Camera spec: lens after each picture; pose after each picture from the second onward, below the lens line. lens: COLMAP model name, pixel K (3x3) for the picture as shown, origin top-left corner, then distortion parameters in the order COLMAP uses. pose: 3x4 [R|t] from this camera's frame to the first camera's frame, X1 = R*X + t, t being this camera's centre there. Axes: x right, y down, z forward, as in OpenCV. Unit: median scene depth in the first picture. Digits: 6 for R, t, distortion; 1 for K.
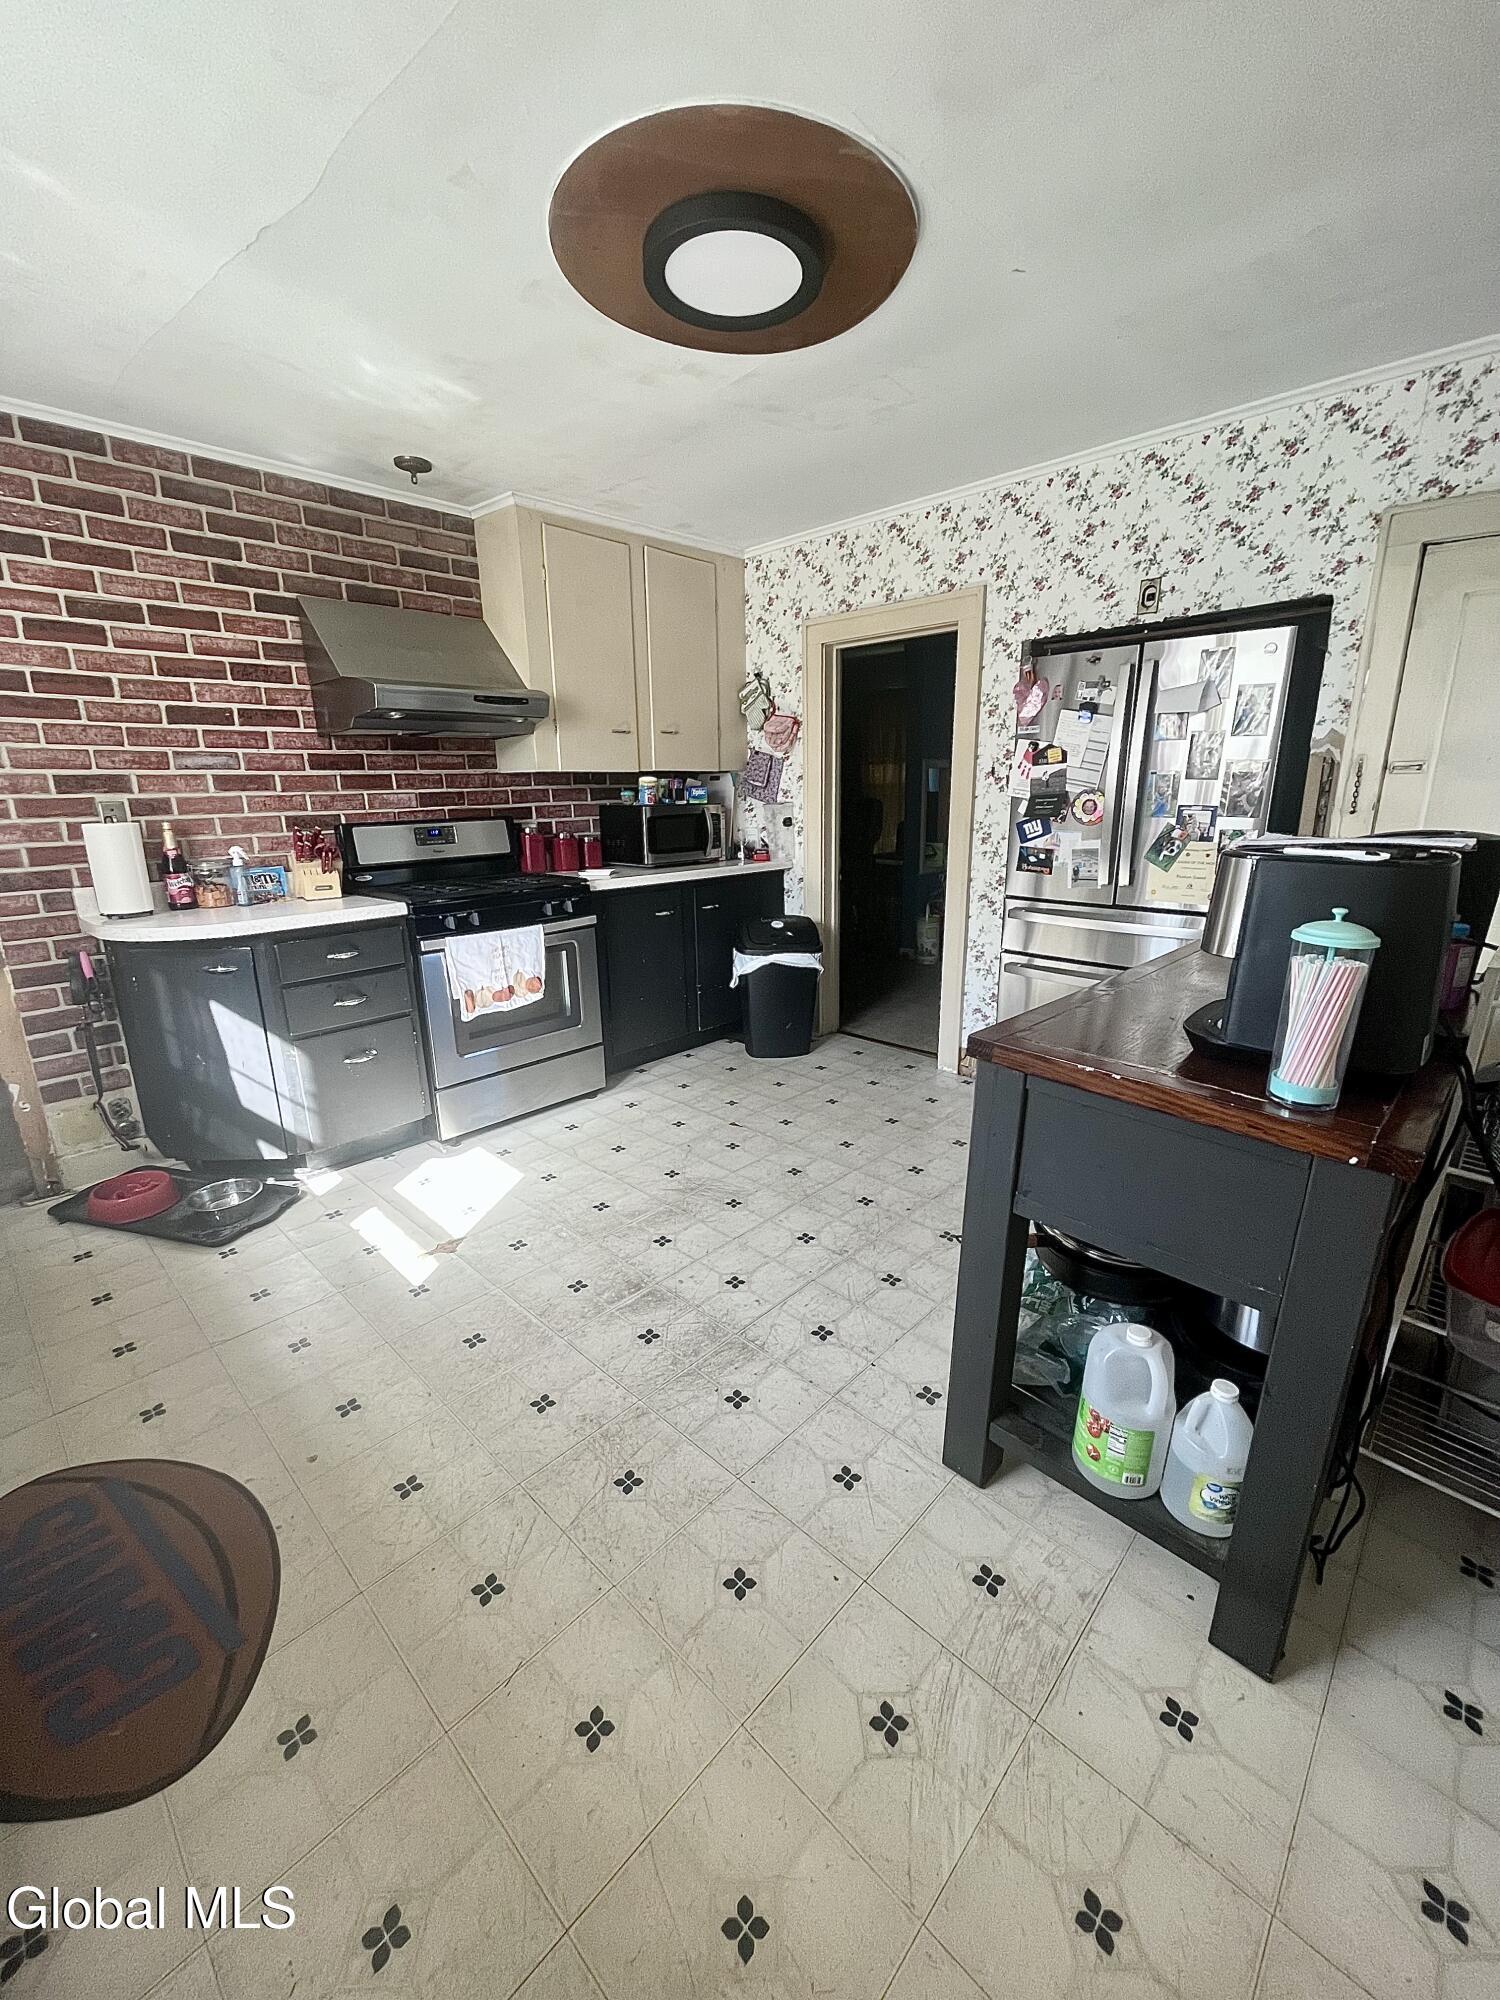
lens RADIAL K [[802.1, 0, 743.8], [0, 802.1, 1002.4], [0, 0, 1]] dist [-0.002966, -0.001425]
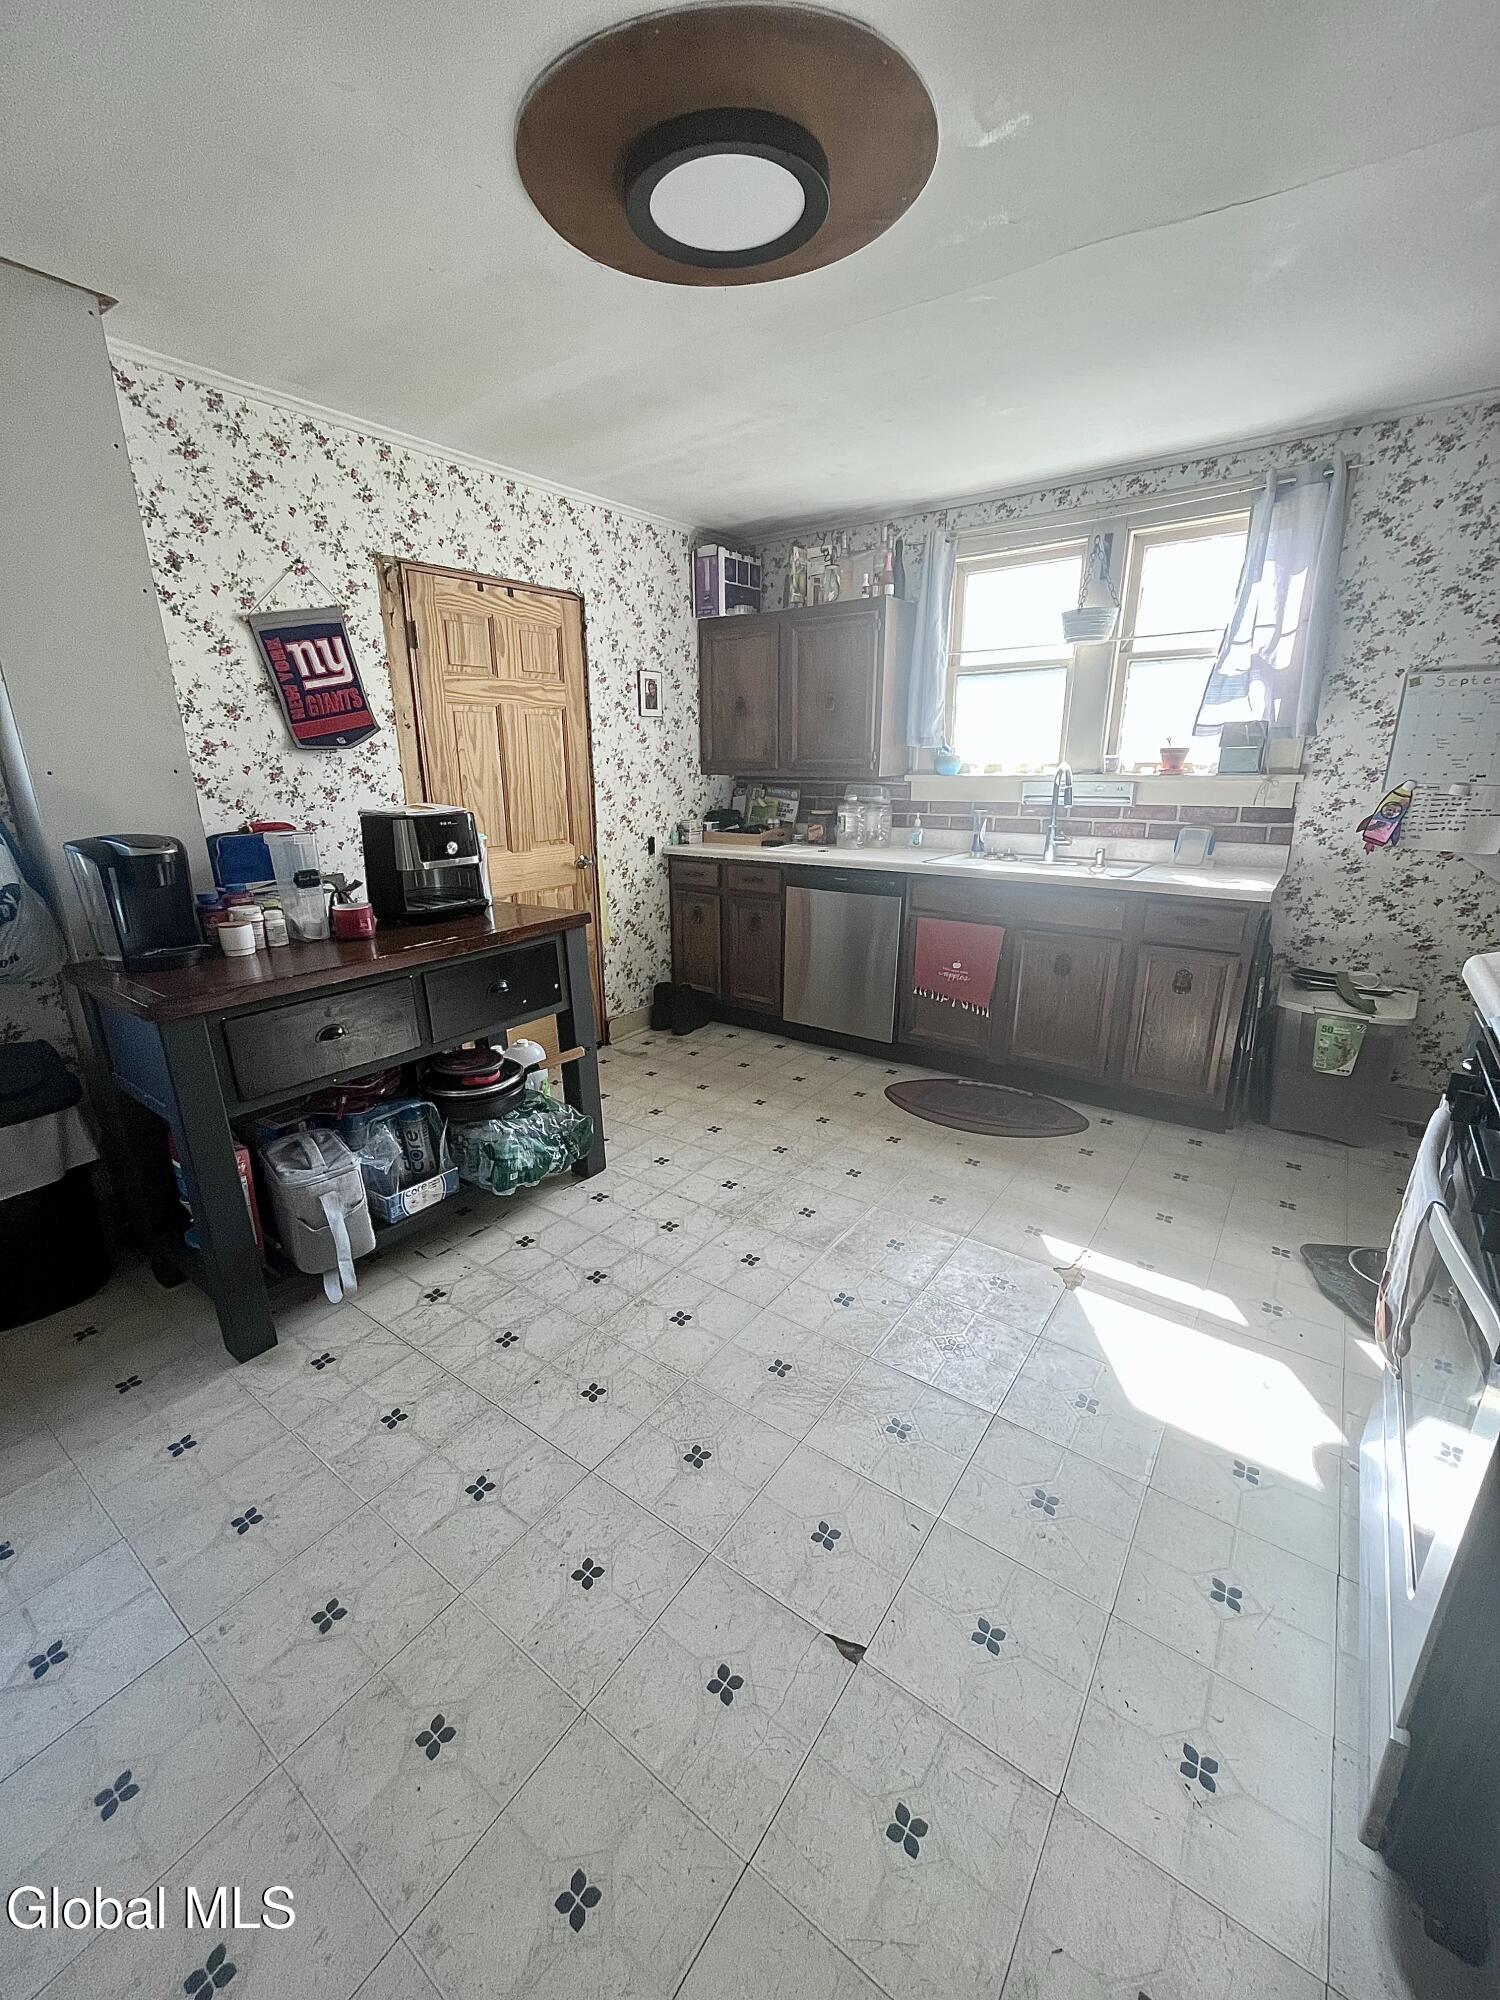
lens RADIAL K [[802.1, 0, 740.9], [0, 802.1, 1003.6], [0, 0, 1]] dist [-0.002966, -0.001425]
pose [[-0.991126, 0.063394, -0.116833, 0.078498], [-0.009002, 0.844918, 0.534819, -0.377134], [0.132619, 0.531125, -0.836850, 1.312124]]
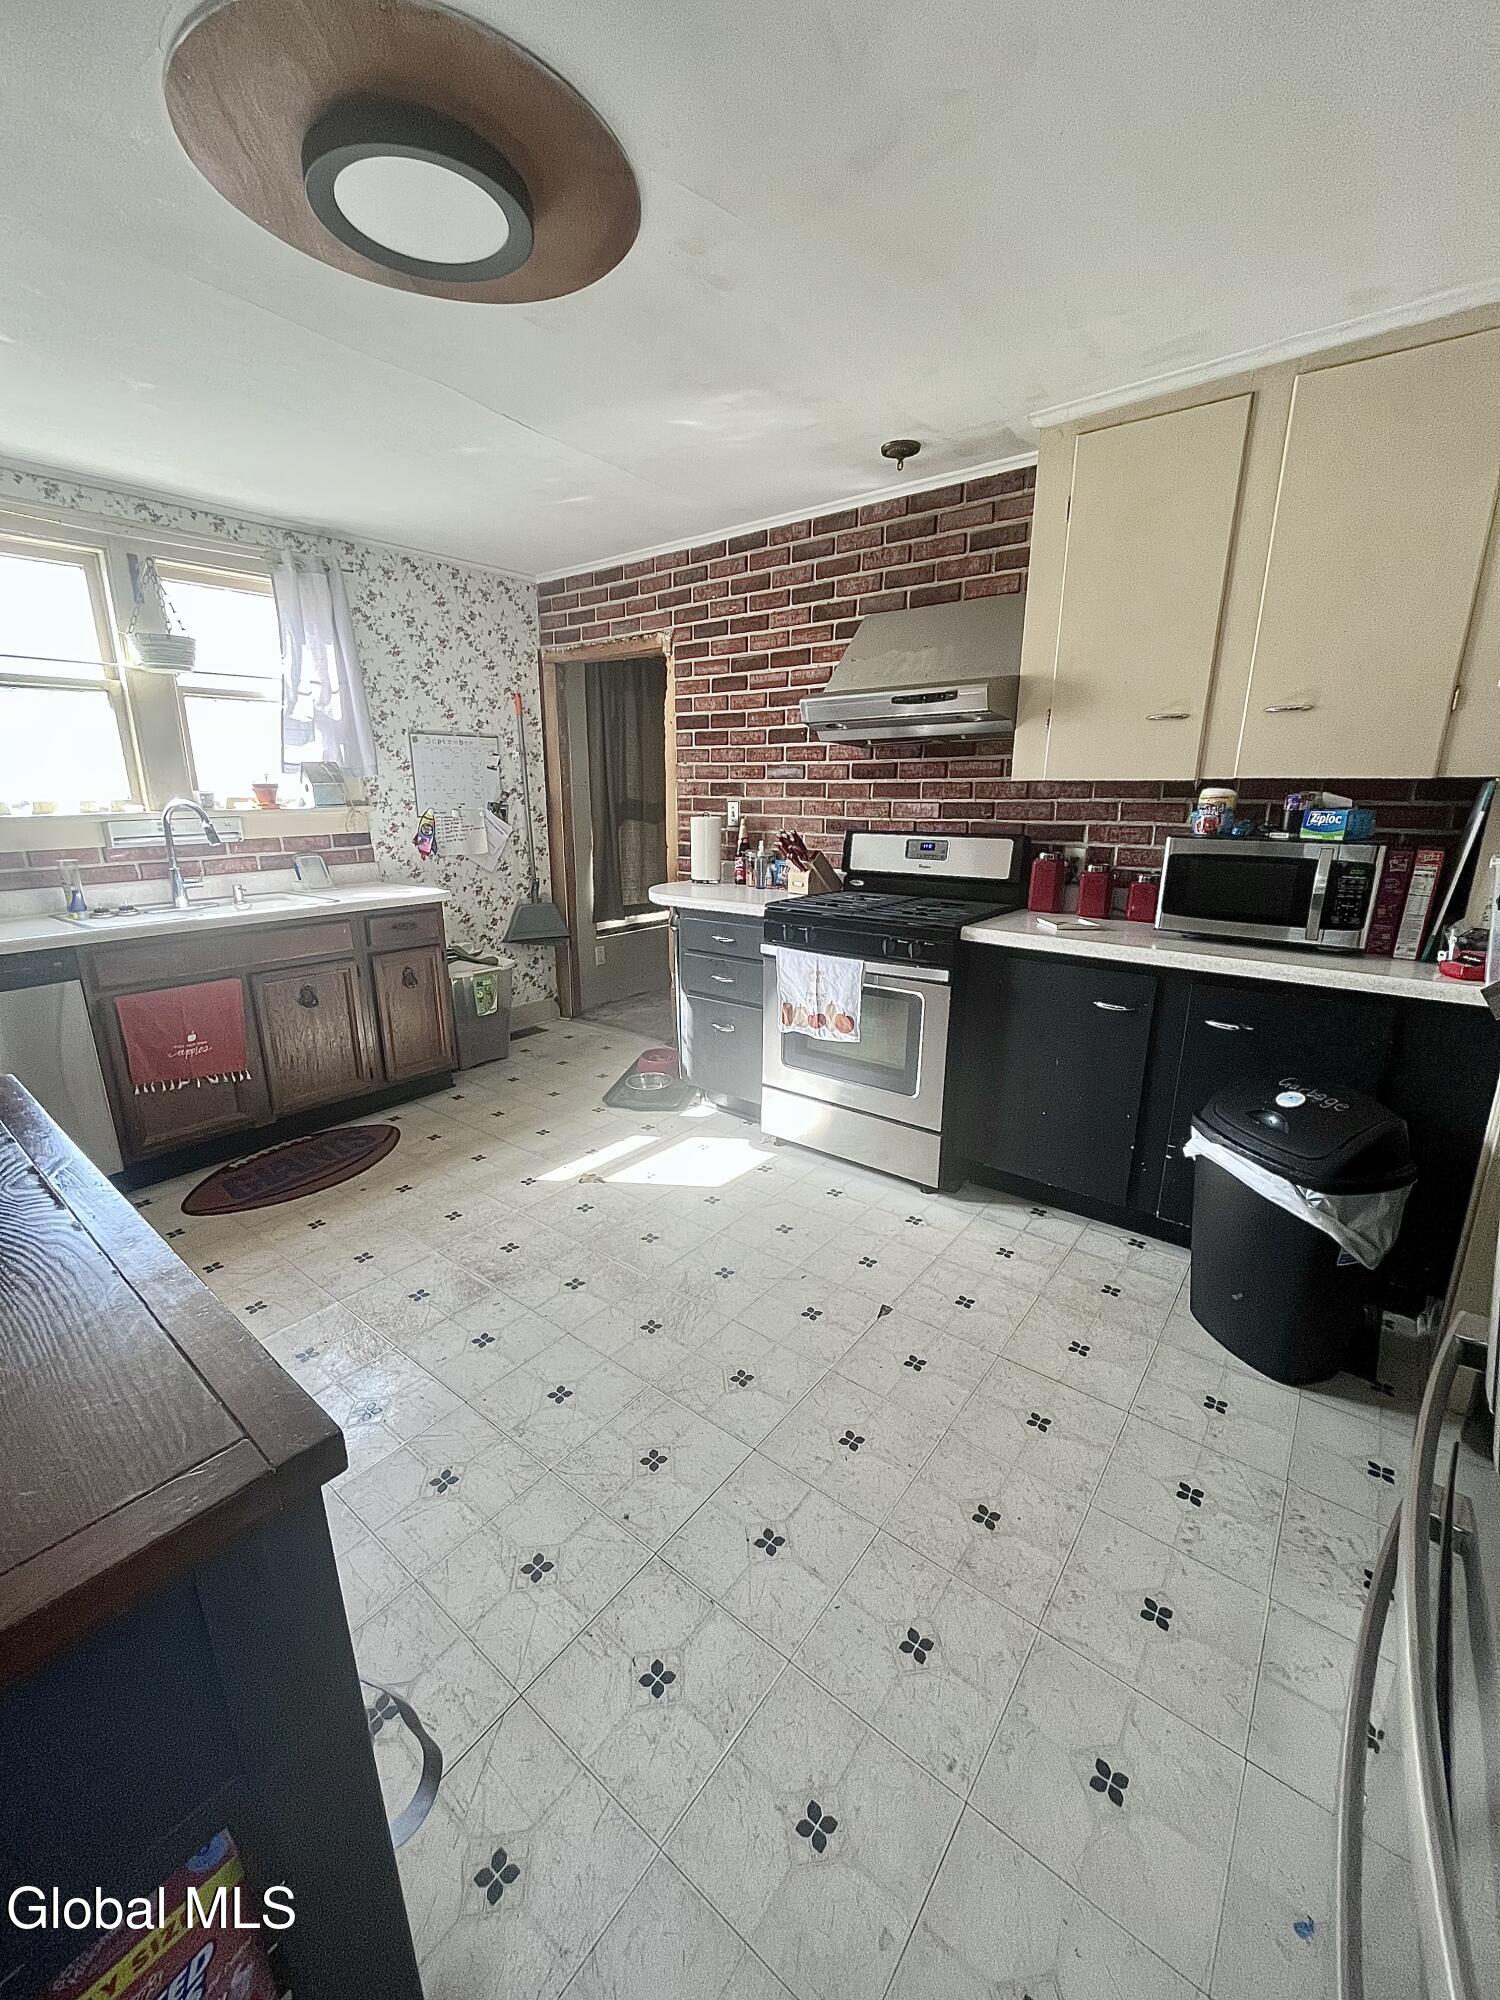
lens RADIAL K [[802.1, 0, 742.8], [0, 802.1, 1003.6], [0, 0, 1]] dist [-0.002966, -0.001425]
pose [[0.099185, 0.276663, -0.955835, 0.624610], [-0.259965, 0.934415, 0.243488, -0.252135], [0.960511, 0.224333, 0.164603, 0.814208]]
